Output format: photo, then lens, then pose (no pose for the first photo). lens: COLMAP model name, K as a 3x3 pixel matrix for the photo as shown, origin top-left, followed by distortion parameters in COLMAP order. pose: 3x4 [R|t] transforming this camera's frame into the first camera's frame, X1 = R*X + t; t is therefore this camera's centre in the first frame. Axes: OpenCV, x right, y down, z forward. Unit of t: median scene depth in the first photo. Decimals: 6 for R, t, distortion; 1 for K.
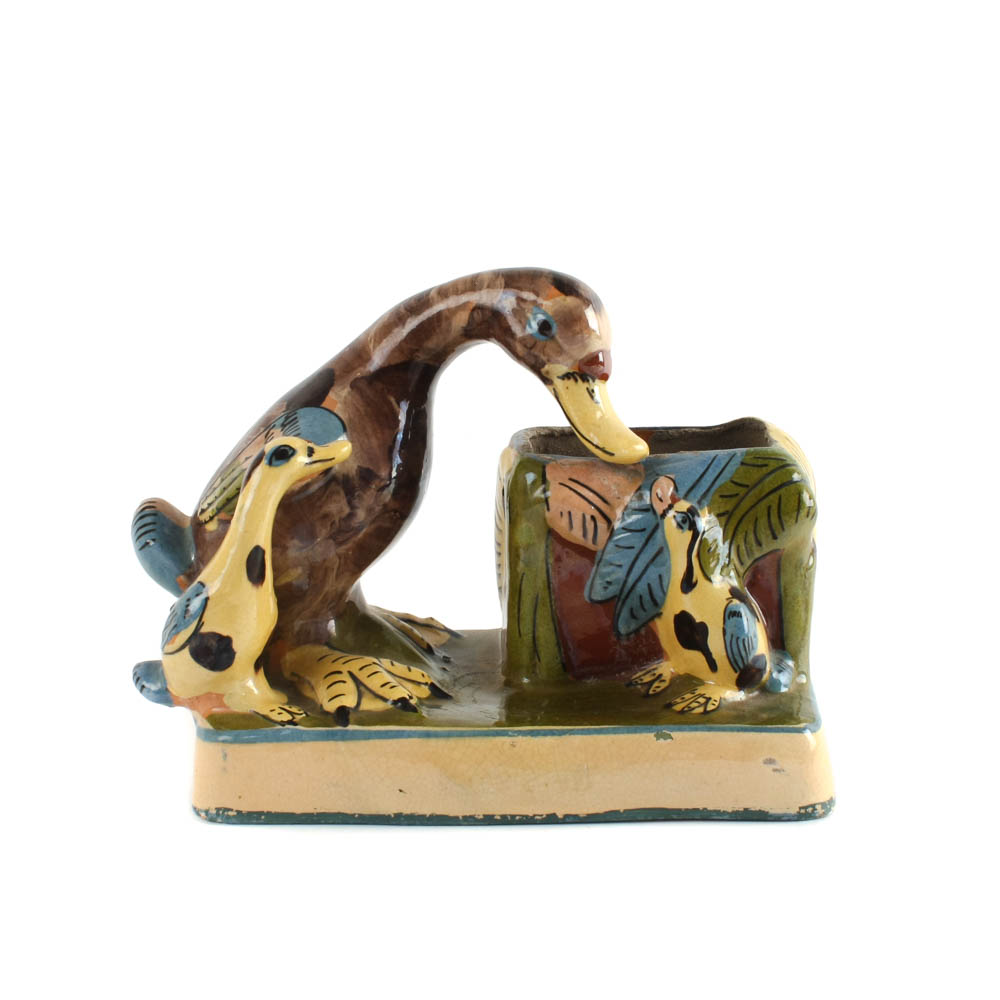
lens RADIAL K [[1723.5, 0, 502.3], [0, 1723.5, 496.4], [0, 0, 1]] dist [-0.127888, 0.000000]
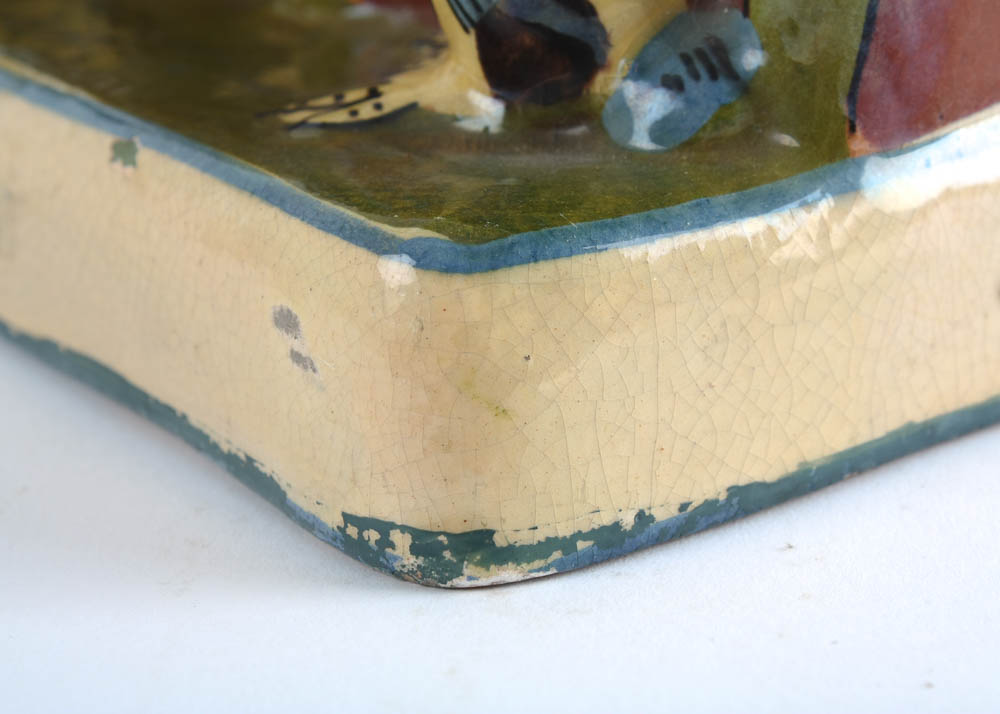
lens RADIAL K [[2456.7, 0, 499.0], [0, 2456.7, 355.1], [0, 0, 1]] dist [0.093918, 0.000000]
pose [[0.566690, 0.273860, -0.777086, 0.473694], [-0.144553, 0.961562, 0.233457, 0.056727], [0.811151, -0.019967, 0.584496, 0.753527]]
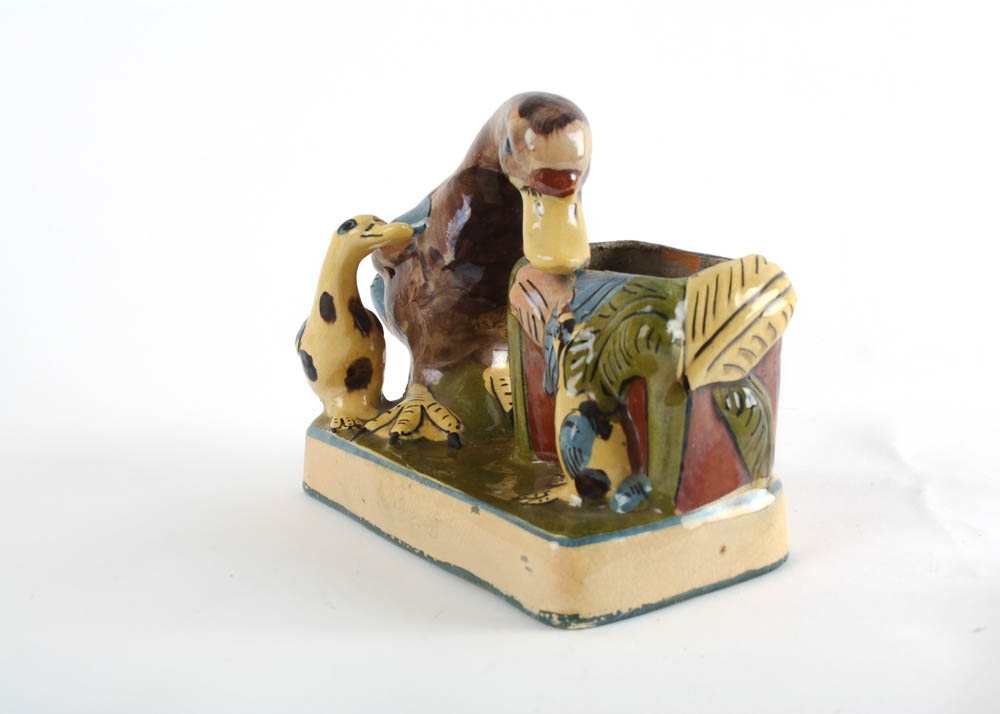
lens RADIAL K [[1643.5, 0, 503.9], [0, 1643.5, 357.4], [0, 0, 1]] dist [-0.000392, 0.000000]
pose [[0.530914, 0.173143, -0.829549, 0.938694], [-0.143054, 0.983168, 0.113651, -0.080977], [0.835264, 0.058332, 0.546746, 0.399226]]
